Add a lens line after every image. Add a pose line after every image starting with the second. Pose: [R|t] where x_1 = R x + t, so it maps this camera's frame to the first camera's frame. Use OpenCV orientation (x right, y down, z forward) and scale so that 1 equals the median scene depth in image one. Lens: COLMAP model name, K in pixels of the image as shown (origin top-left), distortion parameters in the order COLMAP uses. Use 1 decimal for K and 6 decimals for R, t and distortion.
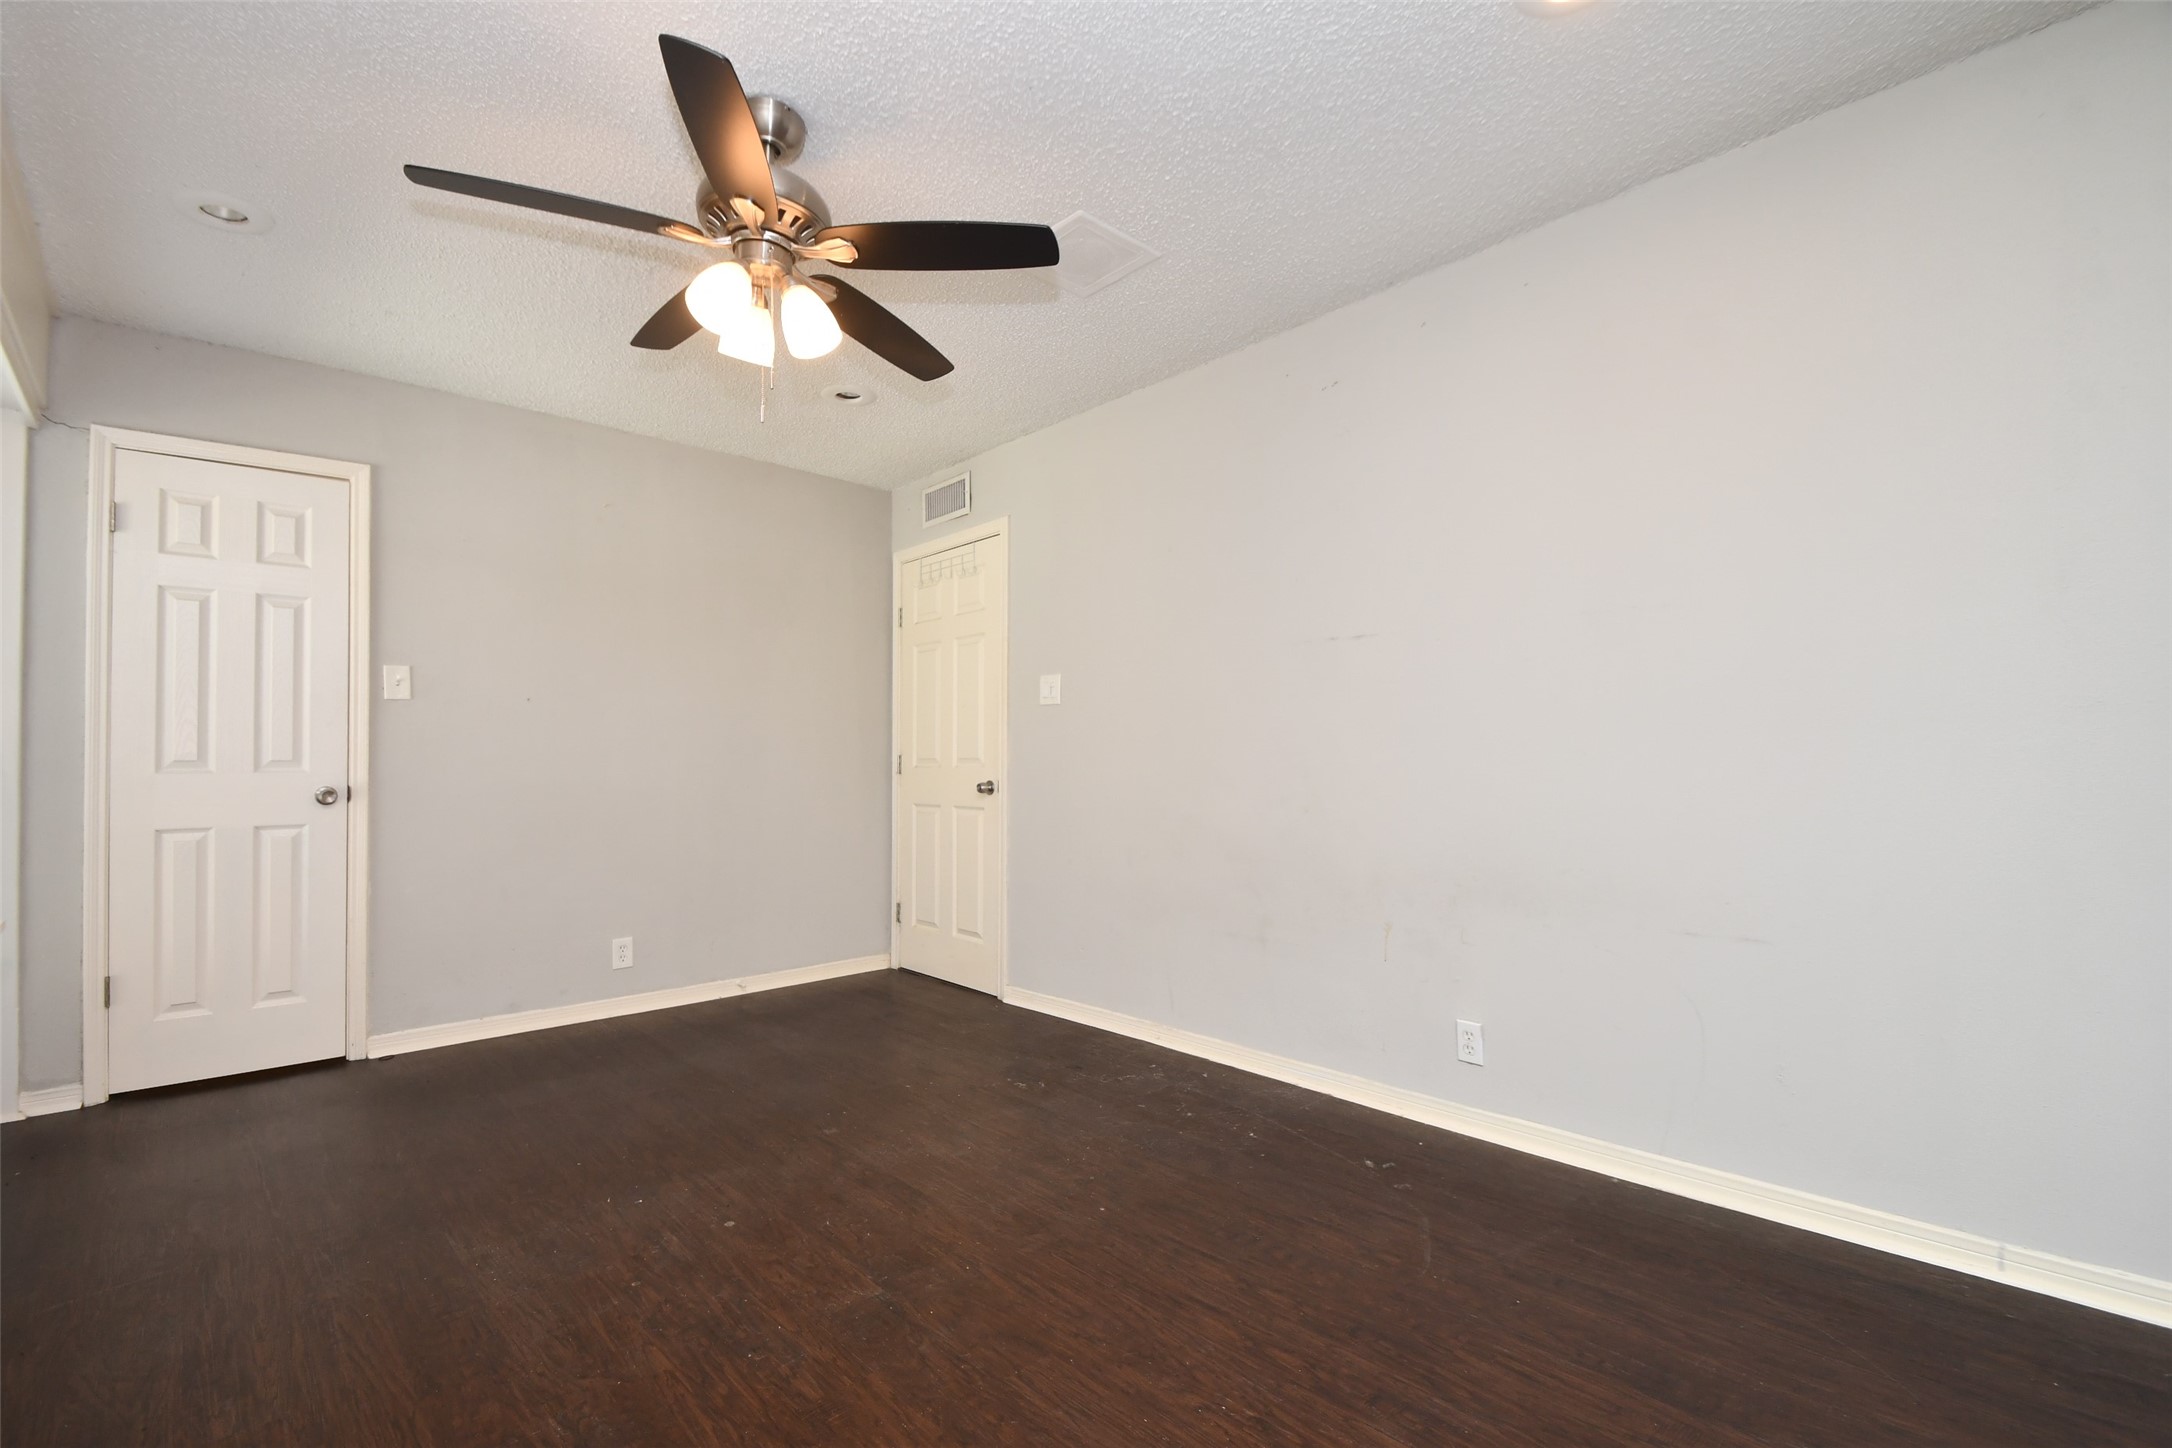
lens RADIAL K [[950.2, 0, 1057.8], [0, 950.2, 745.4], [0, 0, 1]] dist [0.017176, -0.016307]
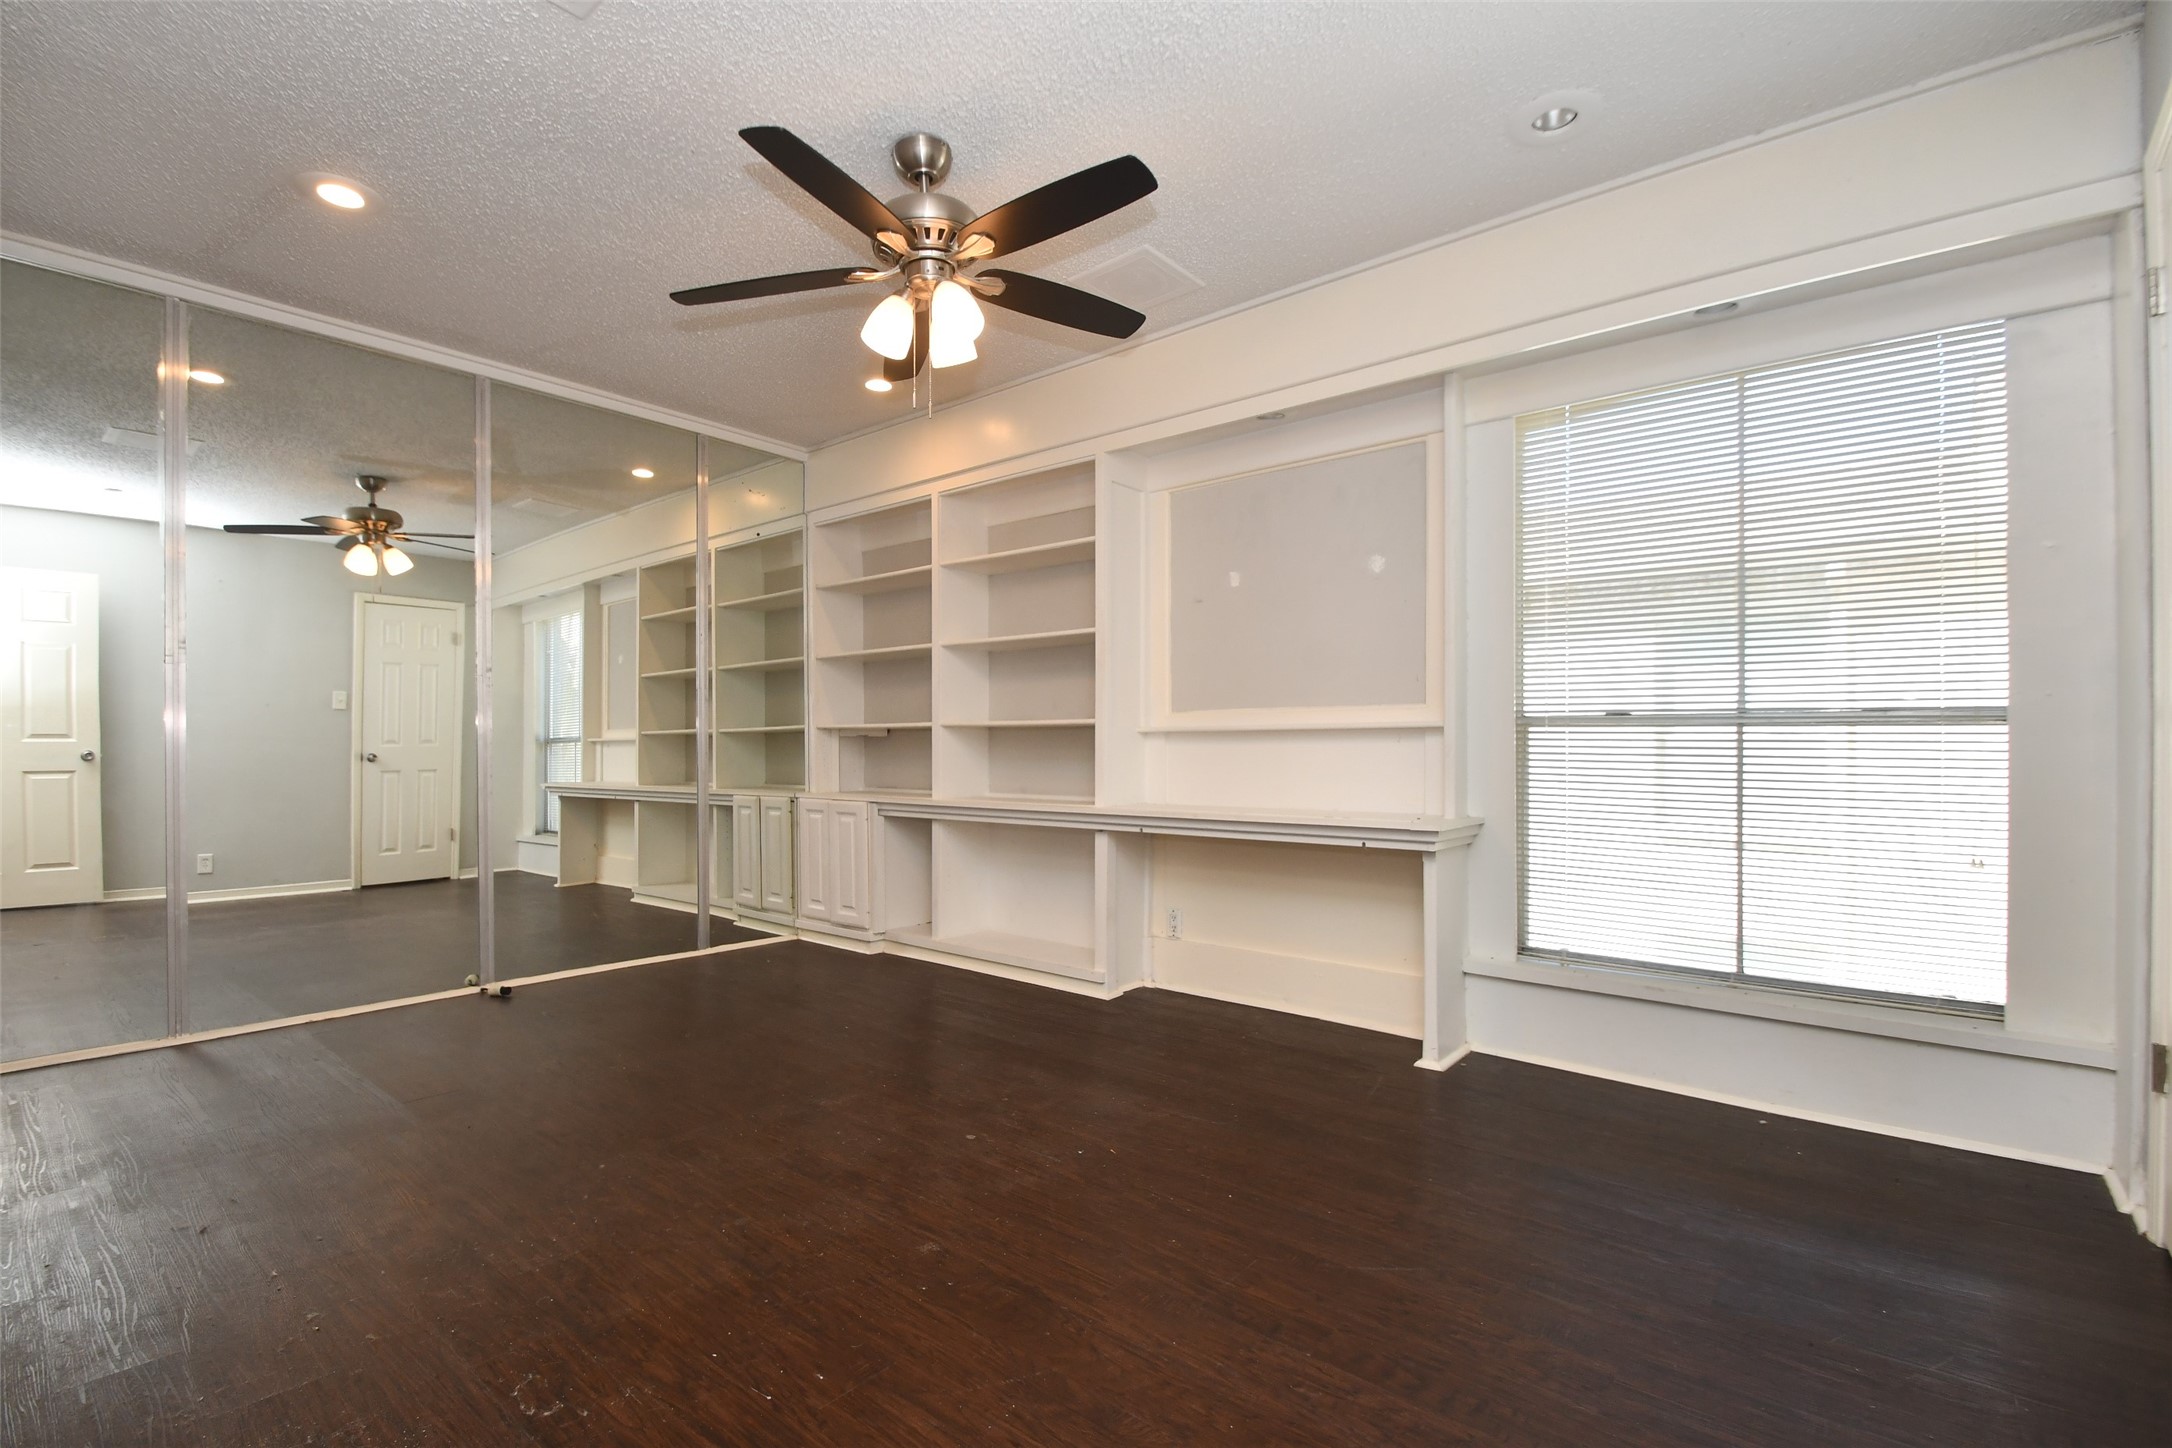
lens RADIAL K [[980.1, 0, 1051.3], [0, 980.1, 750.1], [0, 0, 1]] dist [-0.002558, -0.000182]
pose [[-0.992822, 0.006234, -0.119440, -0.191382], [0.008438, 0.999803, -0.017955, 0.051438], [0.119304, -0.018834, -0.992679, 1.337916]]
